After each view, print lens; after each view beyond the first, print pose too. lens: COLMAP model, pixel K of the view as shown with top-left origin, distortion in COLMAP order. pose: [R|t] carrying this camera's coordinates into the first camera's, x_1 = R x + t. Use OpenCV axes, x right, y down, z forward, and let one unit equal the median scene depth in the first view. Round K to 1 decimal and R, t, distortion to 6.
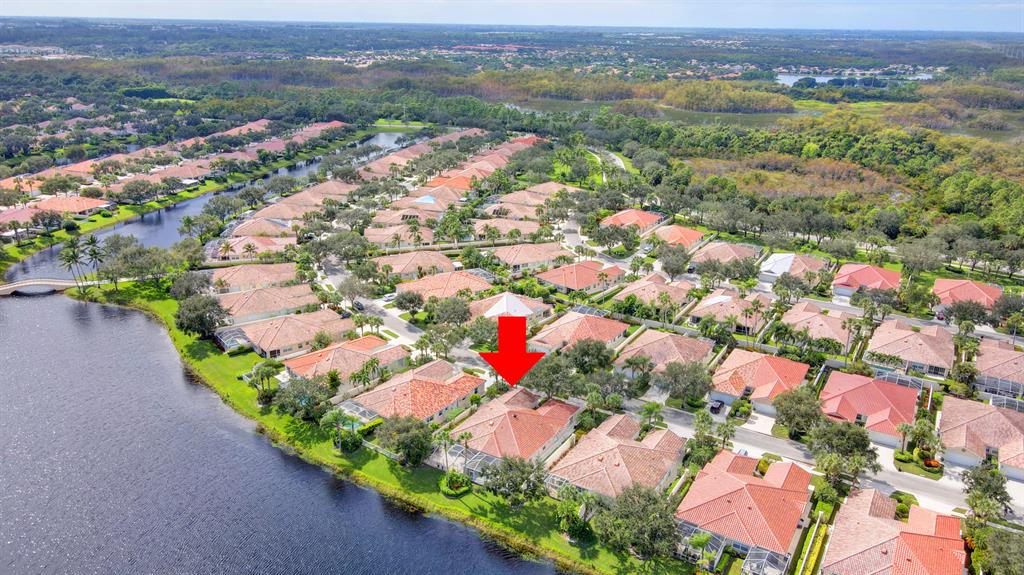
lens RADIAL K [[766.2, 0, 512.0], [0, 766.2, 287.5], [0, 0, 1]] dist [0.004055, 0.032641]
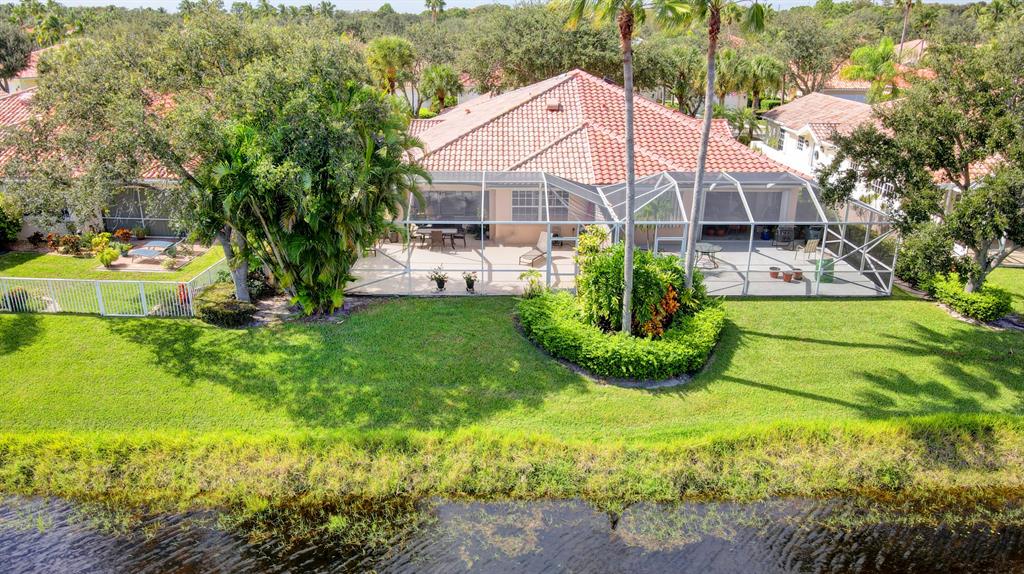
lens RADIAL K [[766.2, 0, 512.0], [0, 766.2, 287.0], [0, 0, 1]] dist [0.004055, 0.032641]
pose [[0.857613, -0.188214, 0.478619, -0.163260], [0.186805, 0.981069, 0.051073, 0.218671], [-0.479170, 0.045607, 0.876536, 0.798396]]
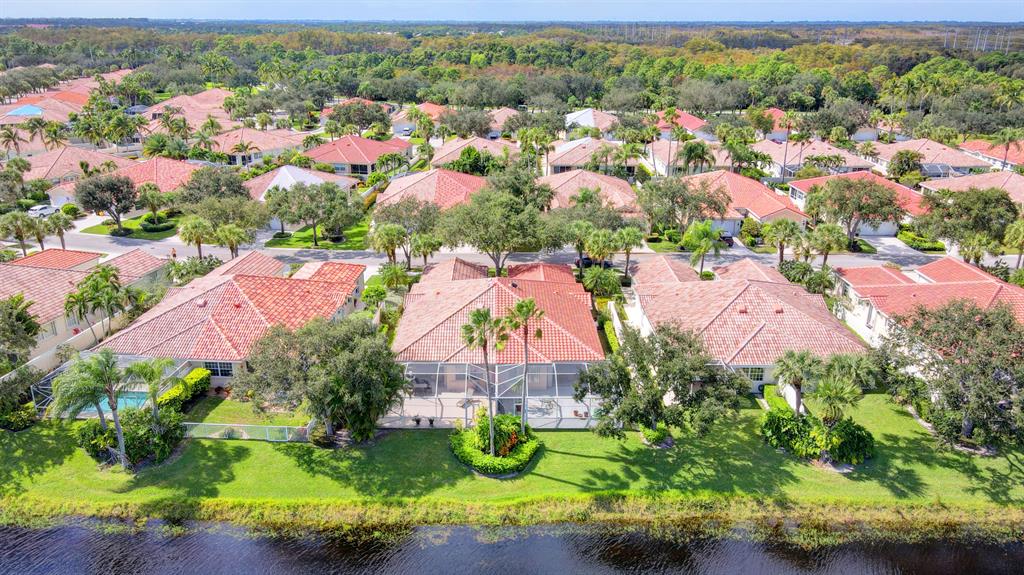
lens RADIAL K [[766.2, 0, 512.0], [0, 766.2, 287.5], [0, 0, 1]] dist [0.004055, 0.032641]
pose [[0.857000, -0.190615, 0.478766, -0.224289], [0.187277, 0.980752, 0.055246, 0.144544], [-0.480082, 0.042316, 0.876202, 0.596162]]
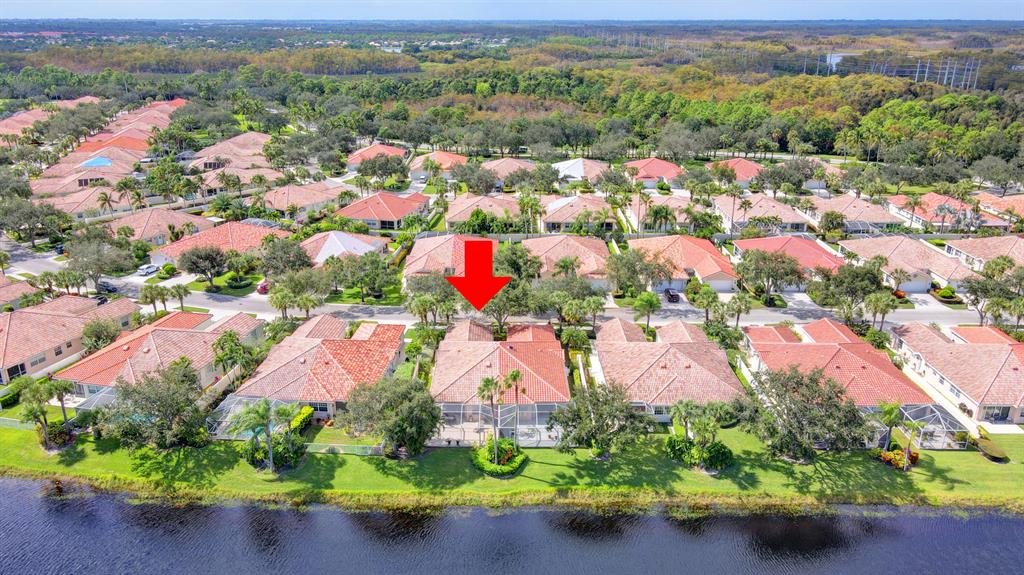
lens RADIAL K [[766.2, 0, 512.0], [0, 766.2, 287.5], [0, 0, 1]] dist [0.004055, 0.032641]
pose [[0.859525, -0.192030, 0.473647, -0.316267], [0.188046, 0.980546, 0.056295, 0.076810], [-0.475243, 0.040681, 0.878914, 0.392686]]
